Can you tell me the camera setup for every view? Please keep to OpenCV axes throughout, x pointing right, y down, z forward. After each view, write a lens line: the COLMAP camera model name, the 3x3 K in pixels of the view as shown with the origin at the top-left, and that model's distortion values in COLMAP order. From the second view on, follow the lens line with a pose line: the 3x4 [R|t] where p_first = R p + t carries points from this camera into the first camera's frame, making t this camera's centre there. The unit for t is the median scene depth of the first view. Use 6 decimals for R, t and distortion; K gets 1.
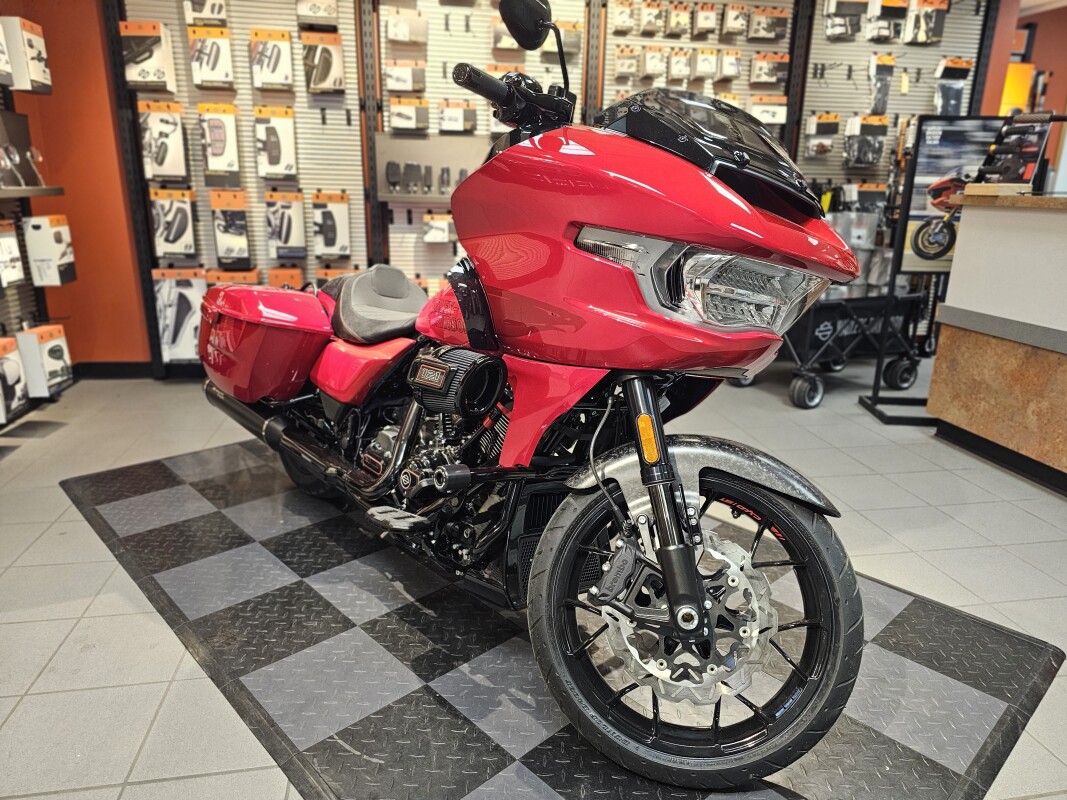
lens RADIAL K [[716.8, 0, 528.5], [0, 716.8, 397.6], [0, 0, 1]] dist [0.038290, -0.034419]
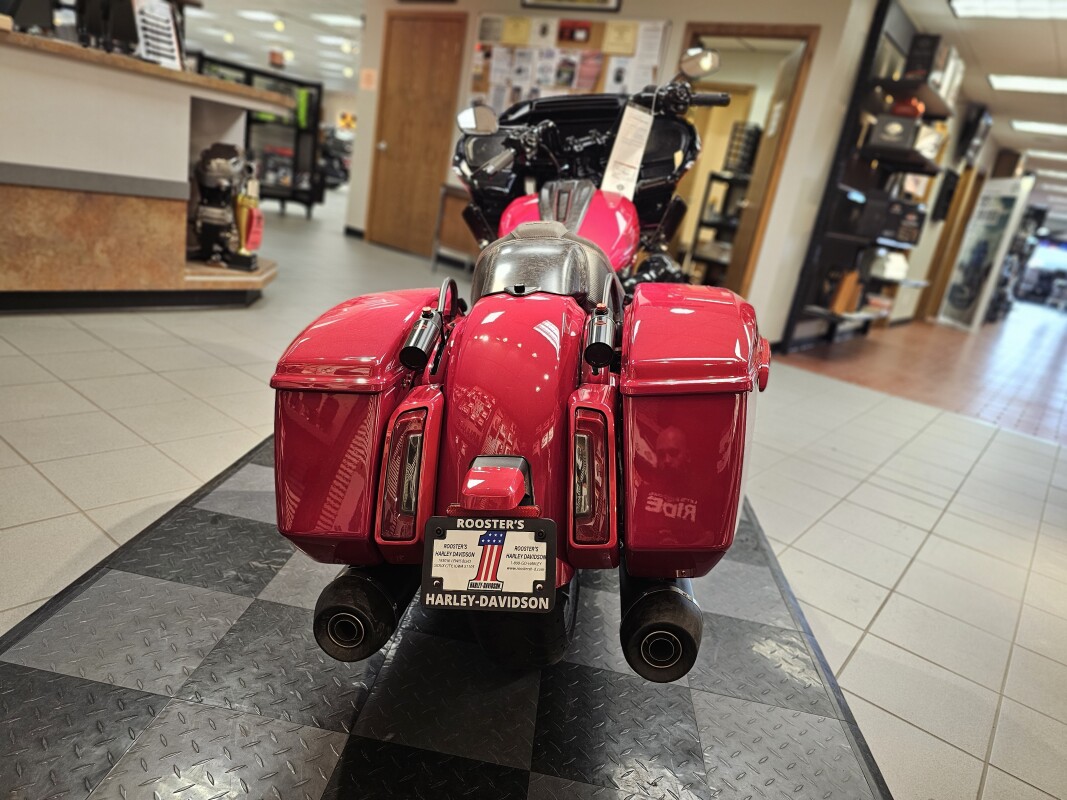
lens RADIAL K [[717.3, 0, 533.5], [0, 717.3, 400.0], [0, 0, 1]] dist [0.049381, -0.039655]
pose [[-0.653941, -0.347686, 0.671919, -0.451925], [0.023858, 0.878222, 0.477657, -0.231089], [-0.756169, 0.328390, -0.566011, 0.922596]]
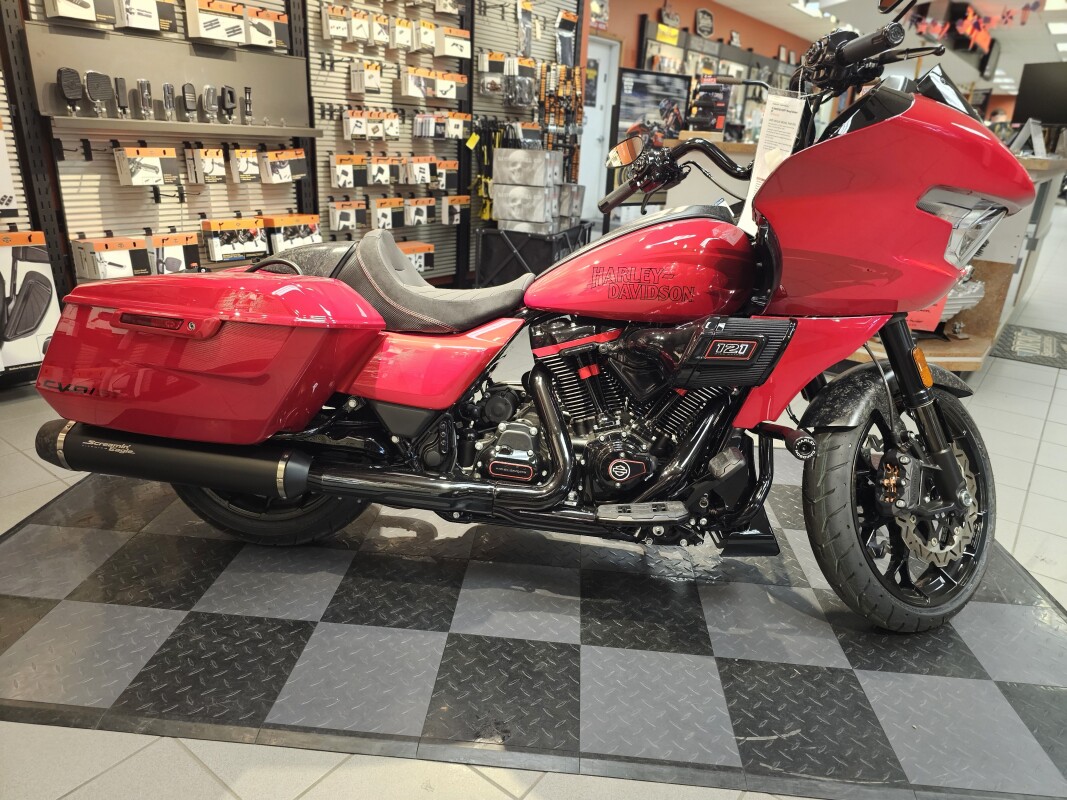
lens RADIAL K [[717.3, 0, 533.5], [0, 717.3, 400.0], [0, 0, 1]] dist [0.049381, -0.039655]
pose [[0.730396, -0.218982, 0.646969, -0.398033], [0.152531, 0.975586, 0.158009, -0.064262], [-0.665774, -0.016727, 0.745966, 0.190874]]
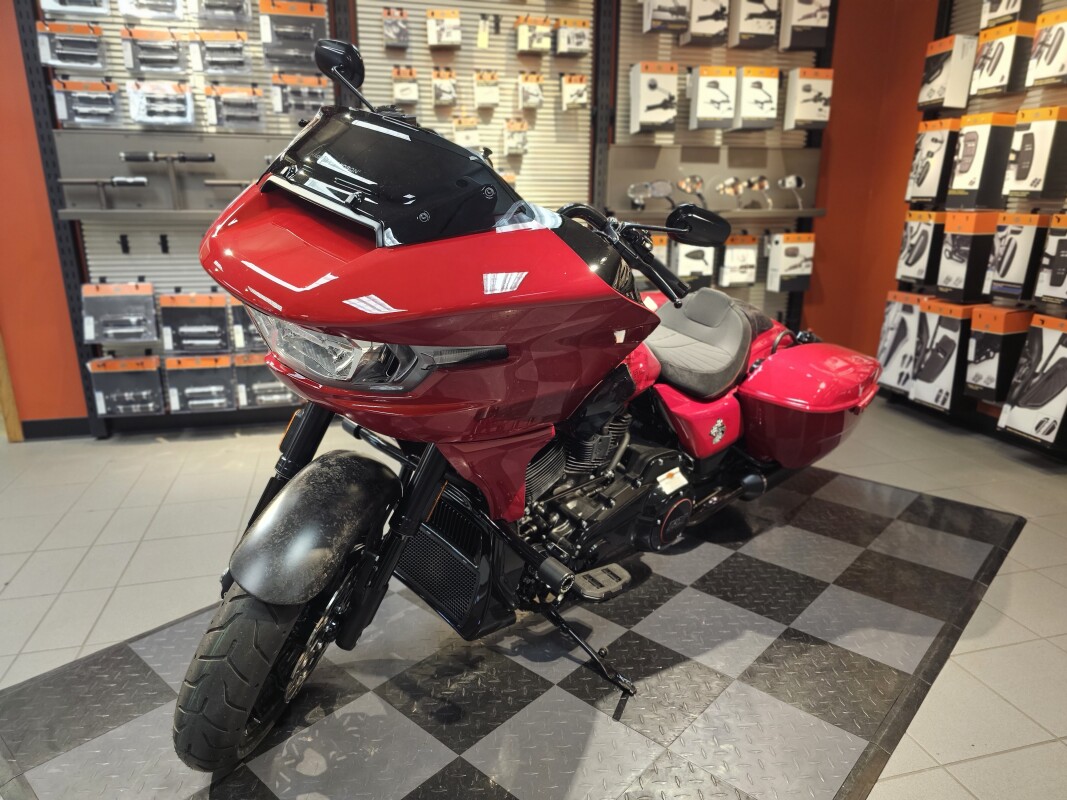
lens RADIAL K [[726.0, 0, 527.3], [0, 726.0, 404.9], [0, 0, 1]] dist [0.052698, -0.042777]
pose [[0.082575, 0.258698, -0.962422, 0.465743], [-0.278098, 0.933340, 0.227020, -0.124244], [0.956997, 0.248902, 0.149014, 0.419249]]
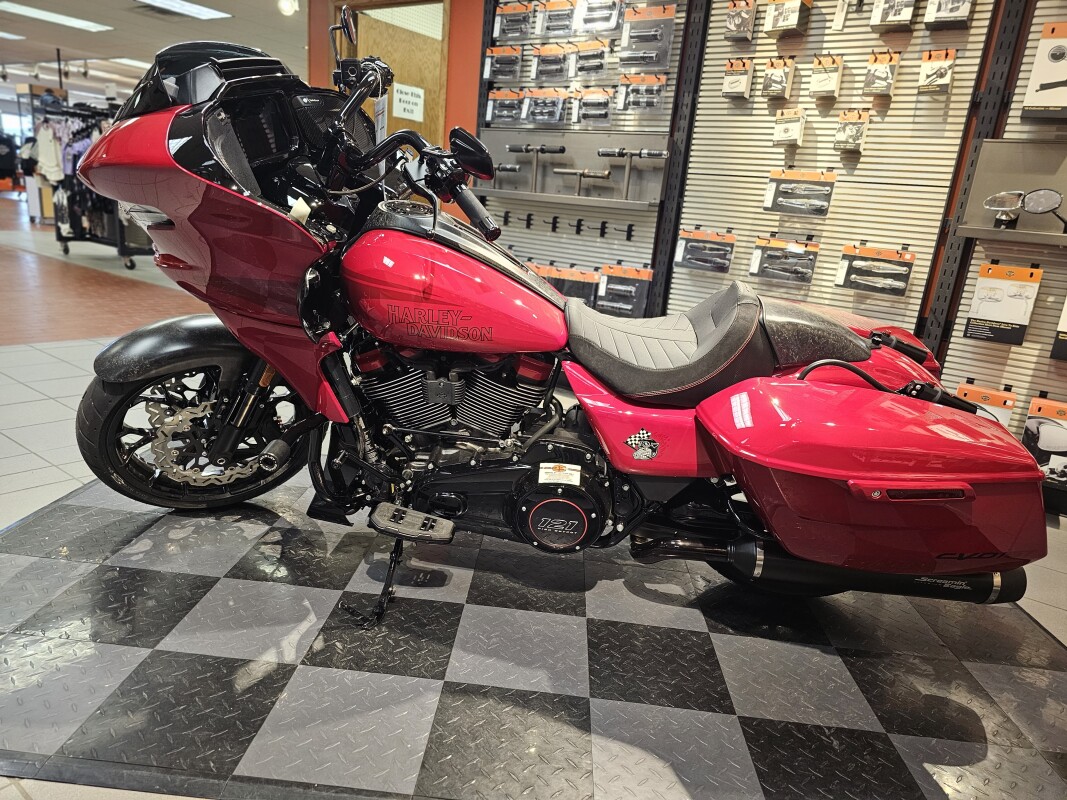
lens RADIAL K [[726.0, 0, 527.3], [0, 726.0, 404.9], [0, 0, 1]] dist [0.052698, -0.042777]
pose [[-0.715010, 0.102184, -0.691606, 0.301754], [-0.292950, 0.854430, 0.429104, -0.214714], [0.634776, 0.509420, -0.580991, 0.861155]]
